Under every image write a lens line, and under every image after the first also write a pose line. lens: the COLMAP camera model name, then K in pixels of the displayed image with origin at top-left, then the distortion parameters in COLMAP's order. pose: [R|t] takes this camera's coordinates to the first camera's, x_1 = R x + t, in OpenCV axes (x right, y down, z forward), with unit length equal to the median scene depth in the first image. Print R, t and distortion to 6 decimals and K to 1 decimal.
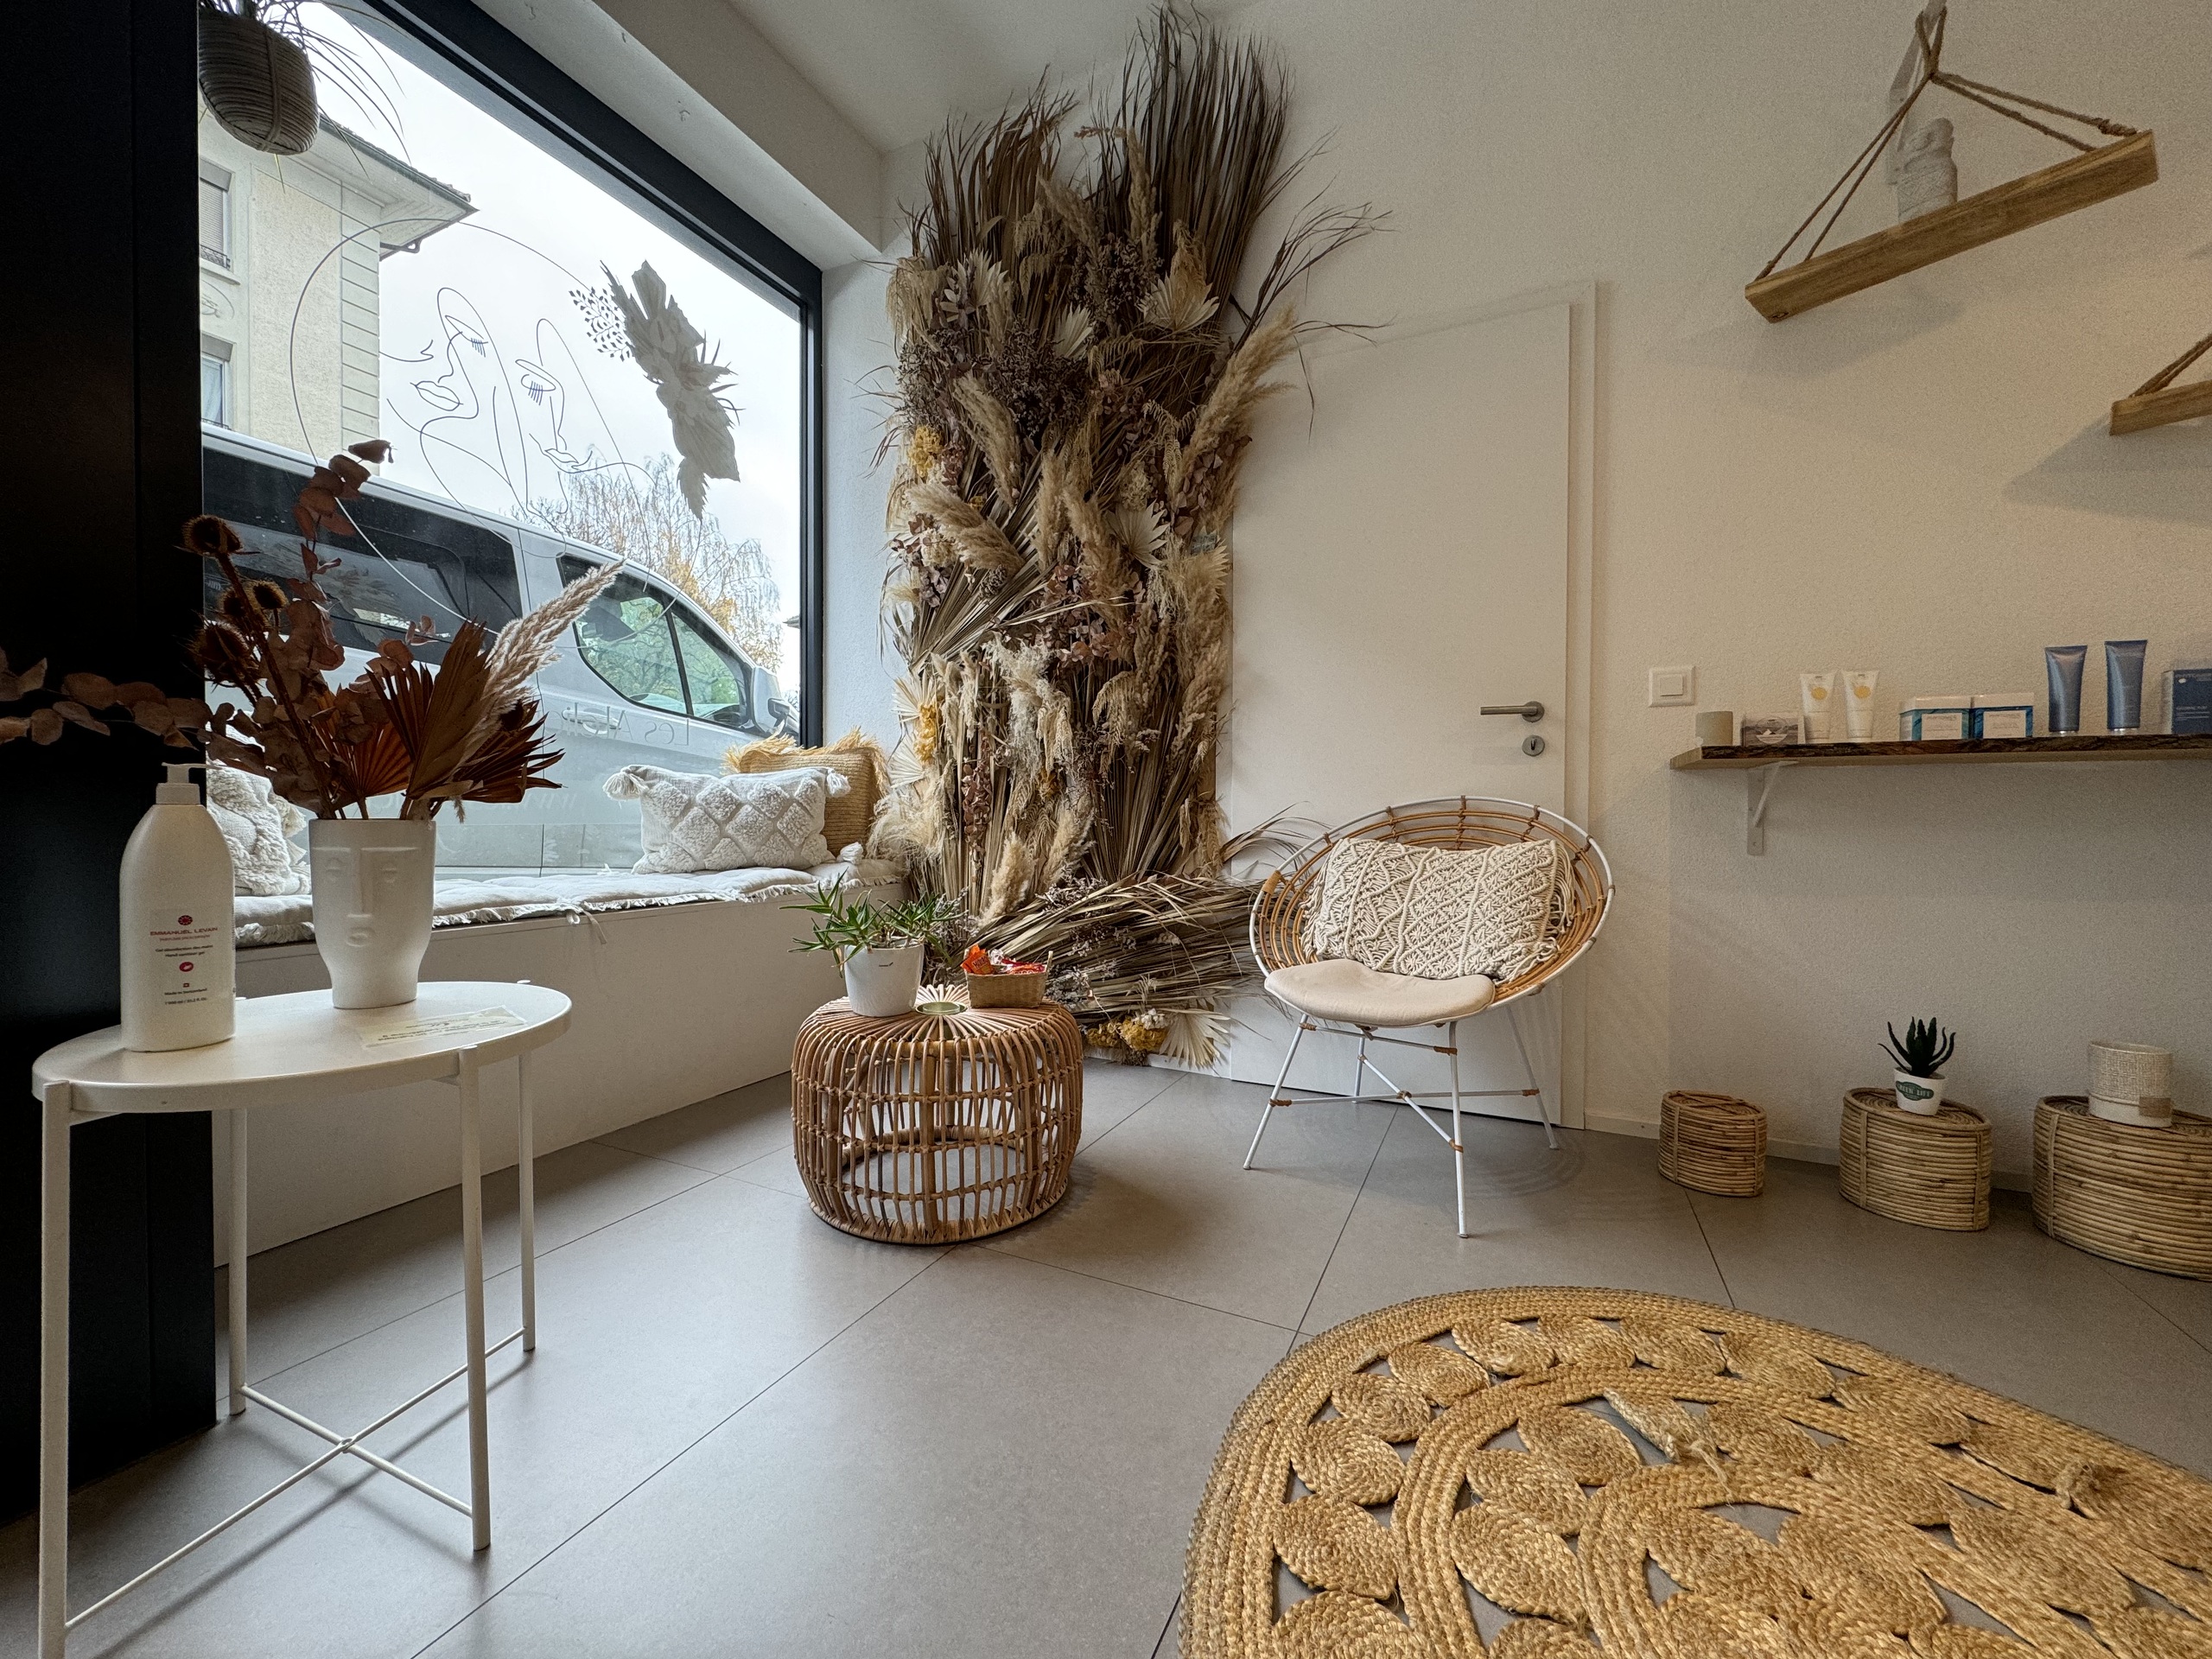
lens RADIAL K [[879.7, 0, 1105.8], [0, 879.7, 828.9], [0, 0, 1]] dist [-0.003101, -0.000085]
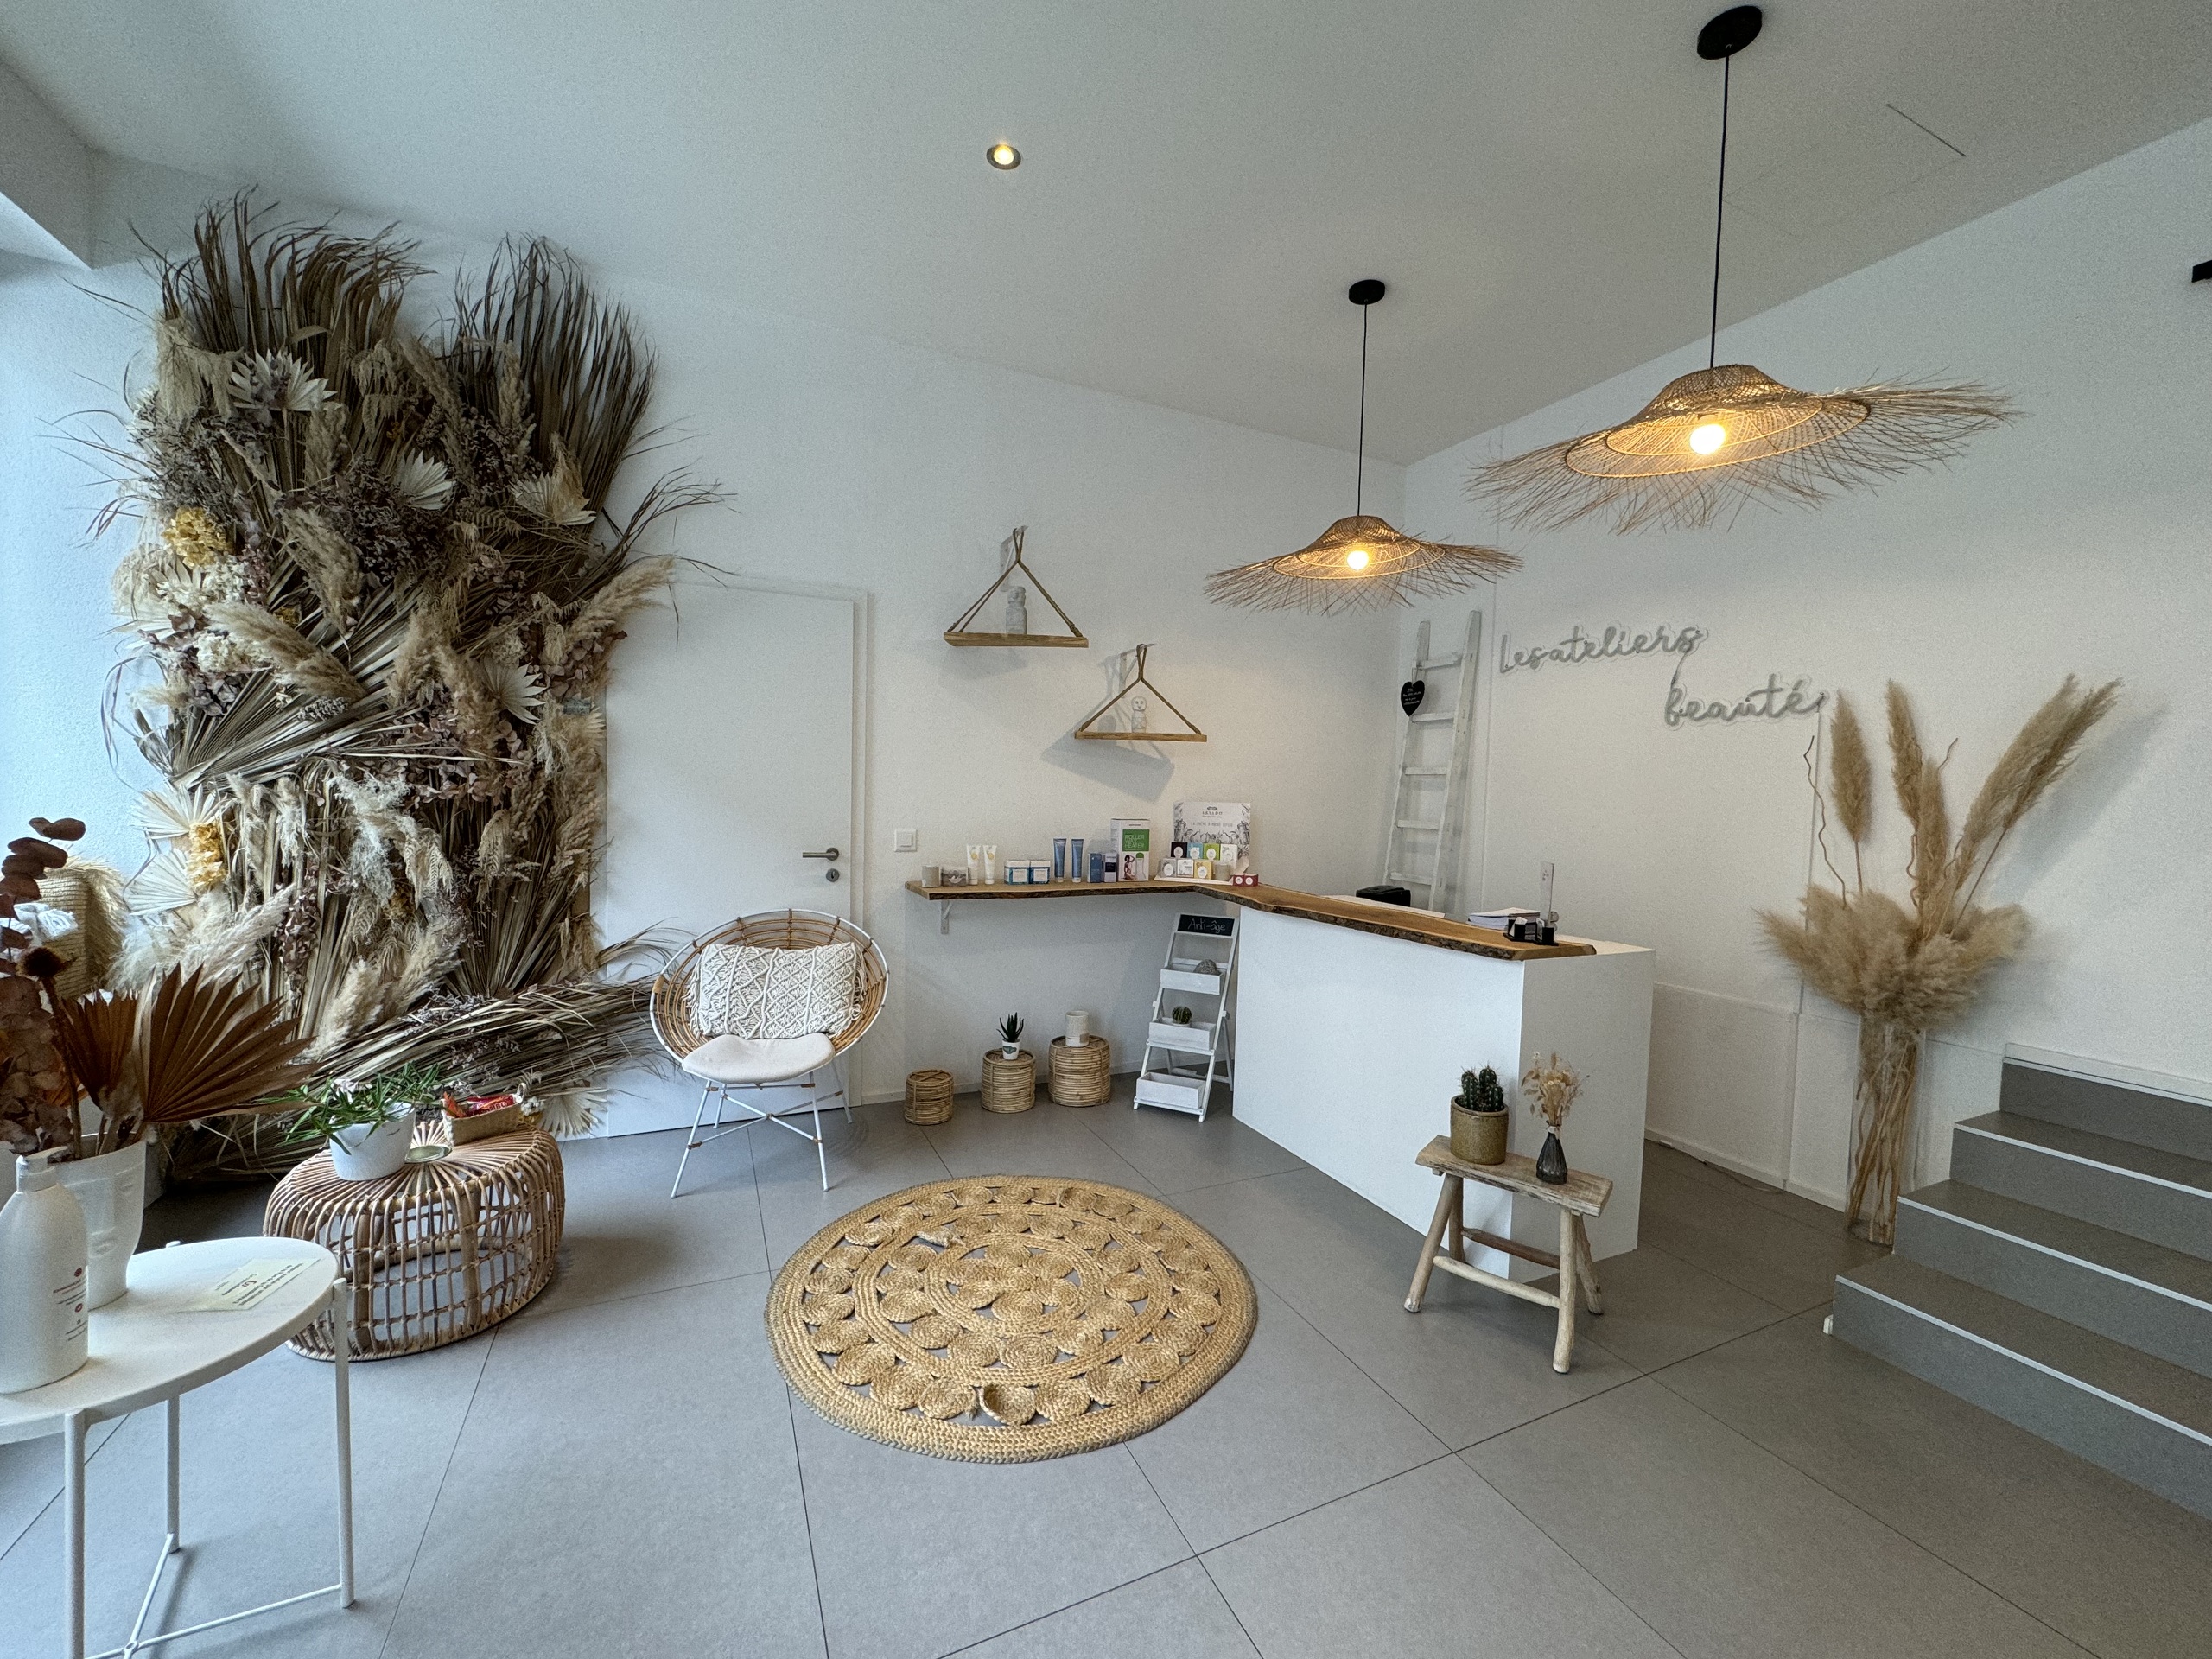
lens RADIAL K [[879.7, 0, 1105.9], [0, 879.7, 822.3], [0, 0, 1]] dist [-0.003101, -0.000085]
pose [[0.633495, -0.019924, 0.773490, -0.384288], [-0.007412, 0.999466, 0.031816, -0.218849], [-0.773711, -0.025888, 0.633010, -0.347387]]
